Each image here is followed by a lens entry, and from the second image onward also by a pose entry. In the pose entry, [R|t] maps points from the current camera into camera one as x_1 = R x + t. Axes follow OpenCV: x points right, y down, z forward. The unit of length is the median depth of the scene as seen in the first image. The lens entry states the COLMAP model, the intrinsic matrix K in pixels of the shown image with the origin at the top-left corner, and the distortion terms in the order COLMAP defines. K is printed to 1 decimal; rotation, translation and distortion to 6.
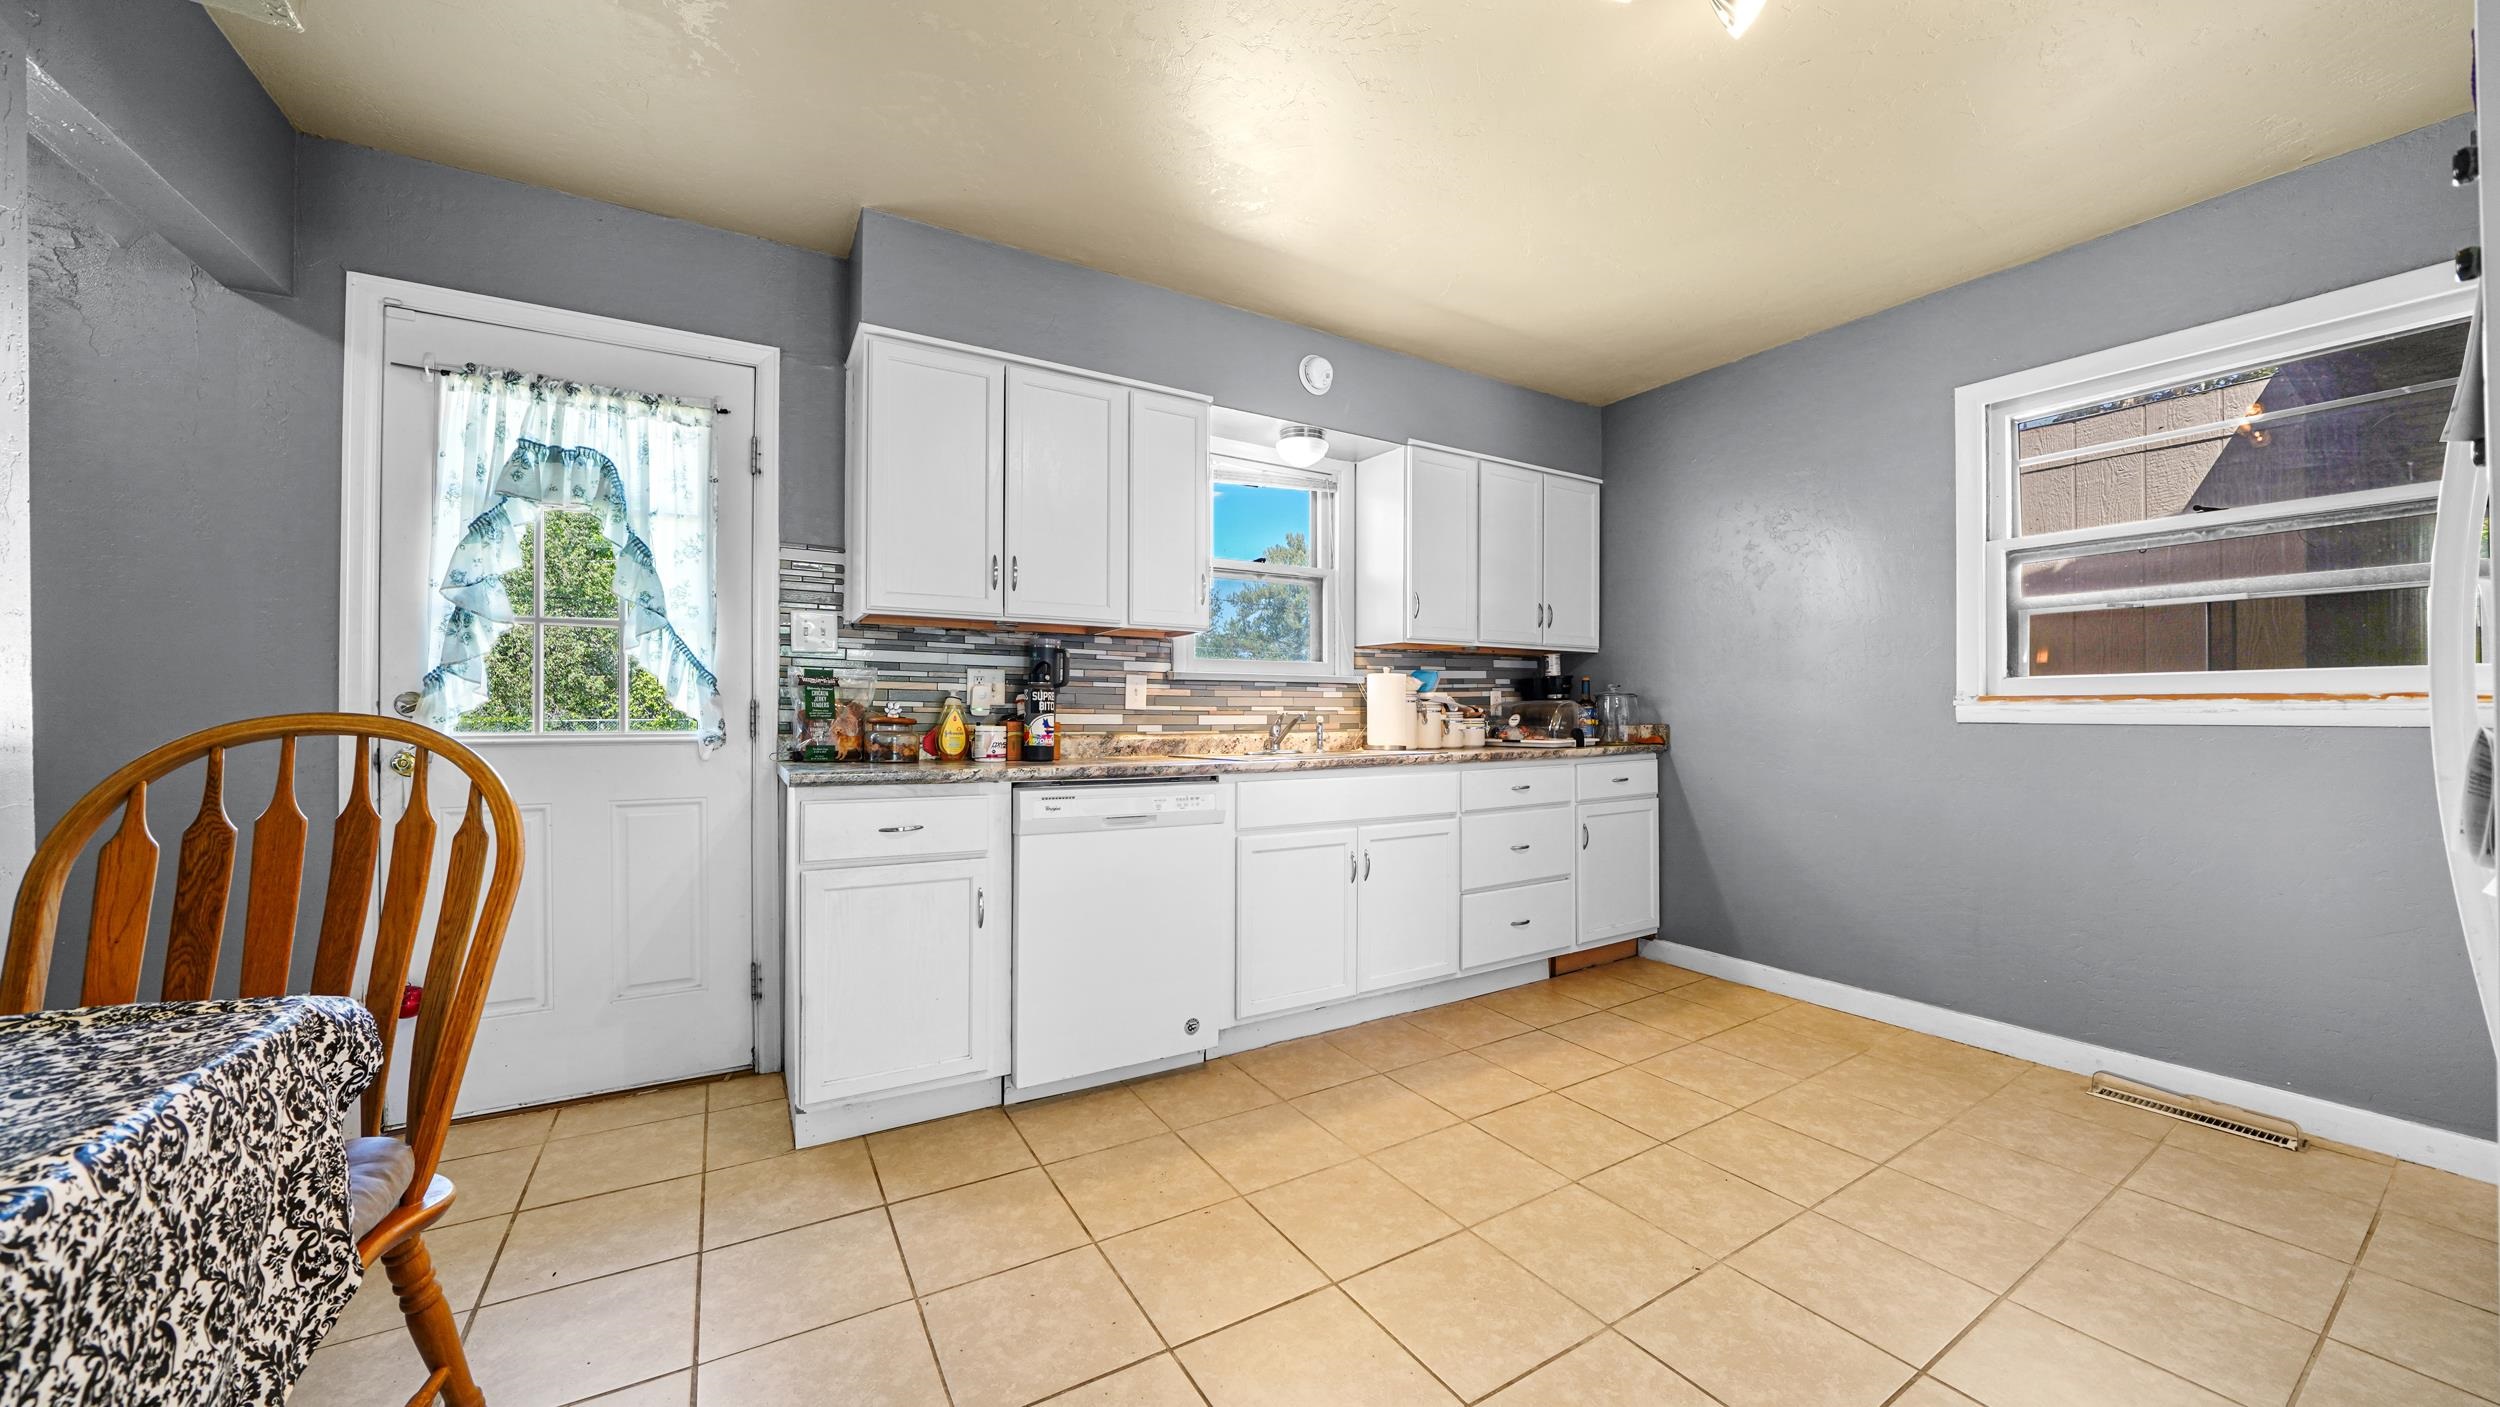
lens RADIAL K [[871.1, 0, 1250.9], [0, 871.1, 707.8], [0, 0, 1]] dist [-0.020574, 0.000019]
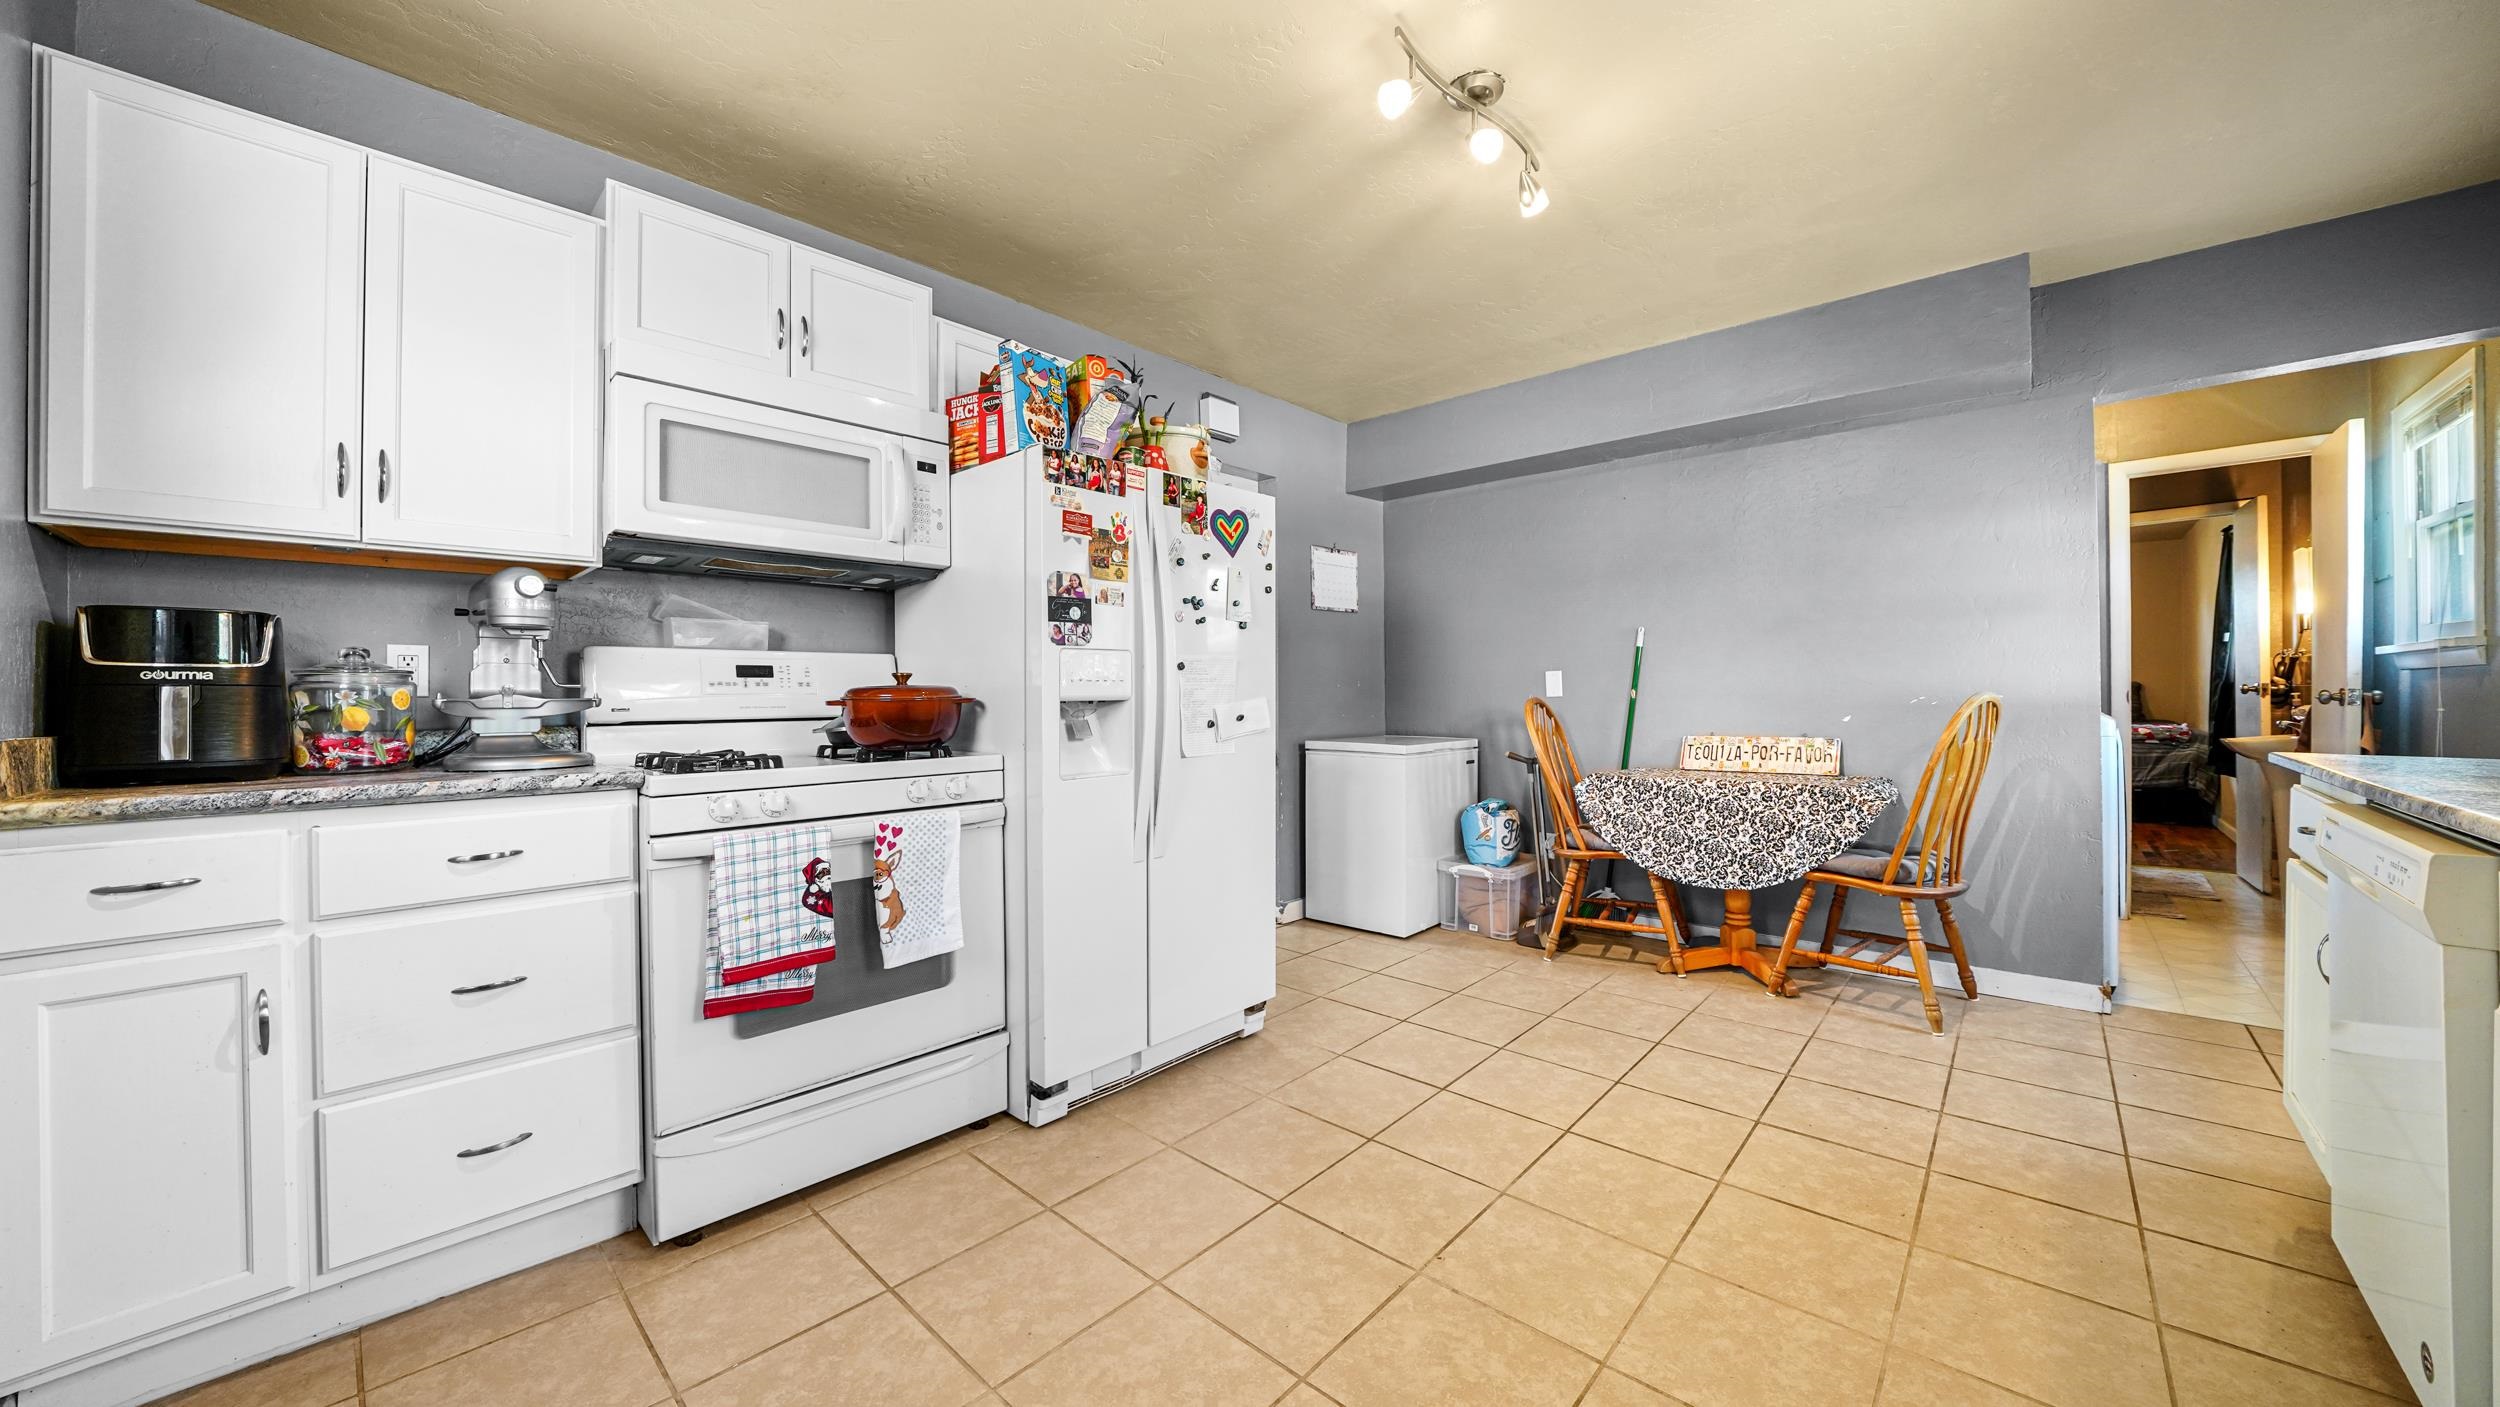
lens RADIAL K [[871.1, 0, 1241.2], [0, 871.1, 695.7], [0, 0, 1]] dist [-0.020574, 0.000019]
pose [[-0.963192, 0.003700, -0.268787, 0.675649], [0.005962, 0.999953, -0.007602, 0.007670], [0.268746, -0.008925, -0.963170, 1.278321]]
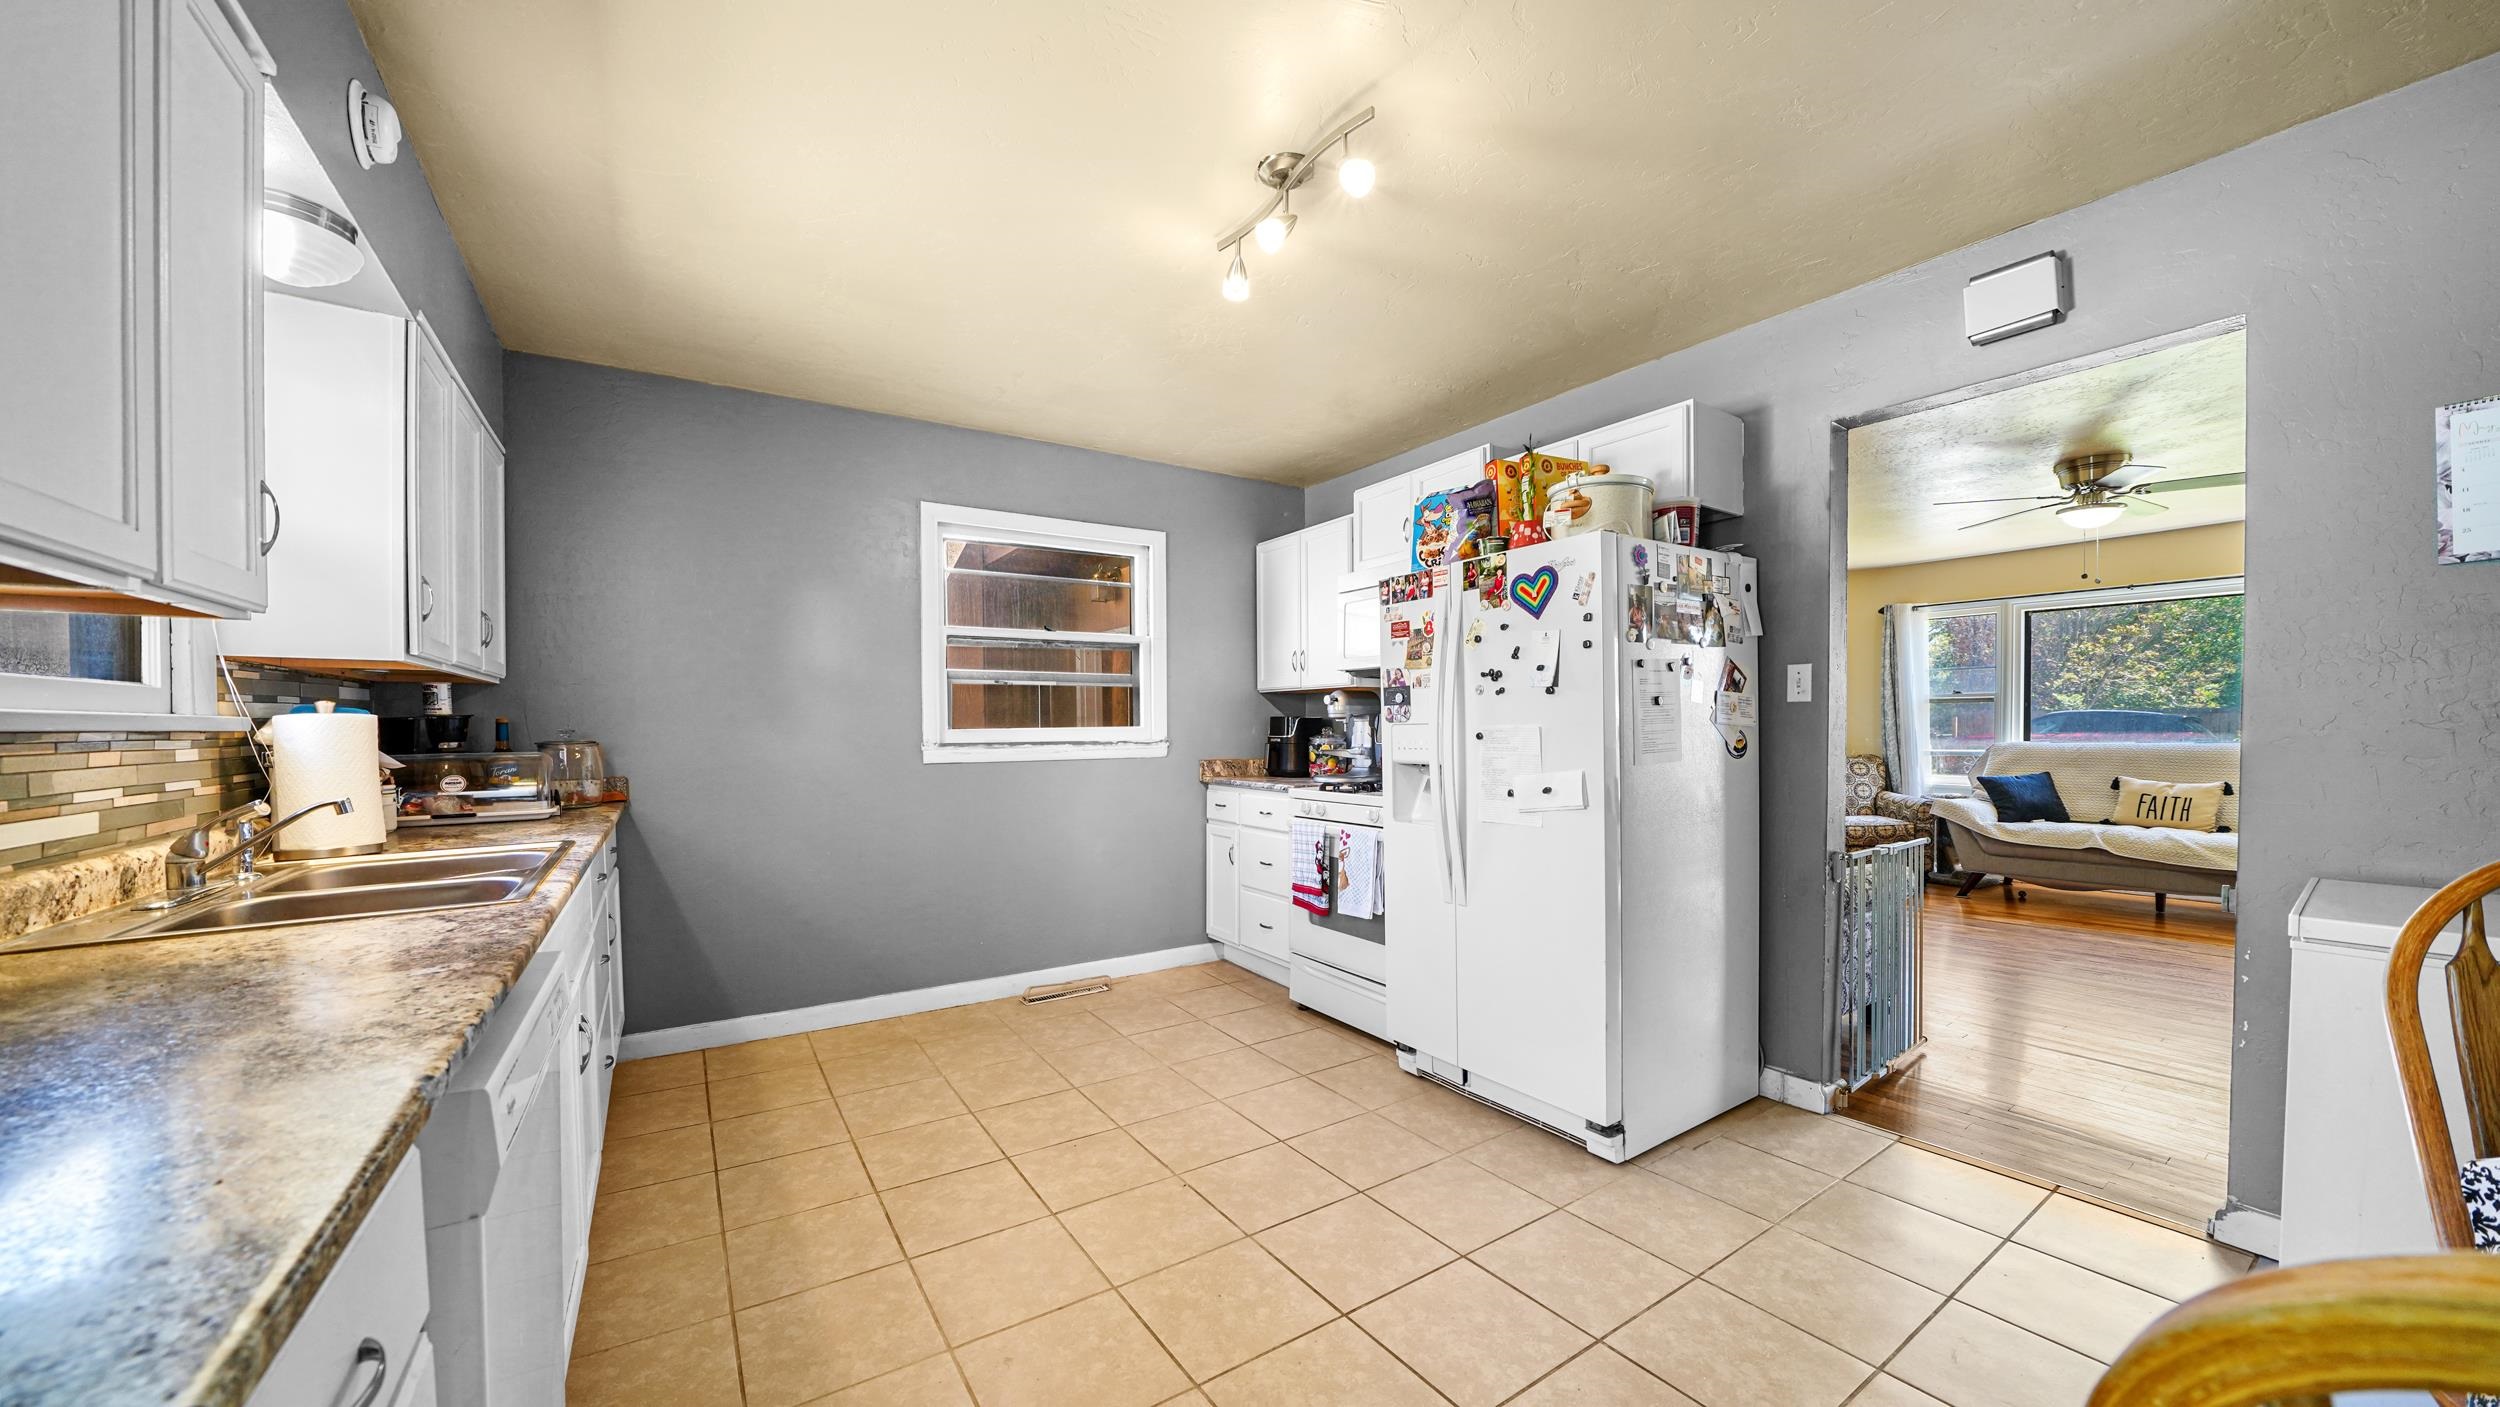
lens RADIAL K [[871.1, 0, 1254.0], [0, 871.1, 745.0], [0, 0, 1]] dist [-0.020574, 0.000019]
pose [[-0.046209, -0.021817, 0.998694, -0.555923], [-0.001048, 0.999762, 0.021791, -0.044928], [-0.998931, -0.000039, -0.046221, 0.641034]]
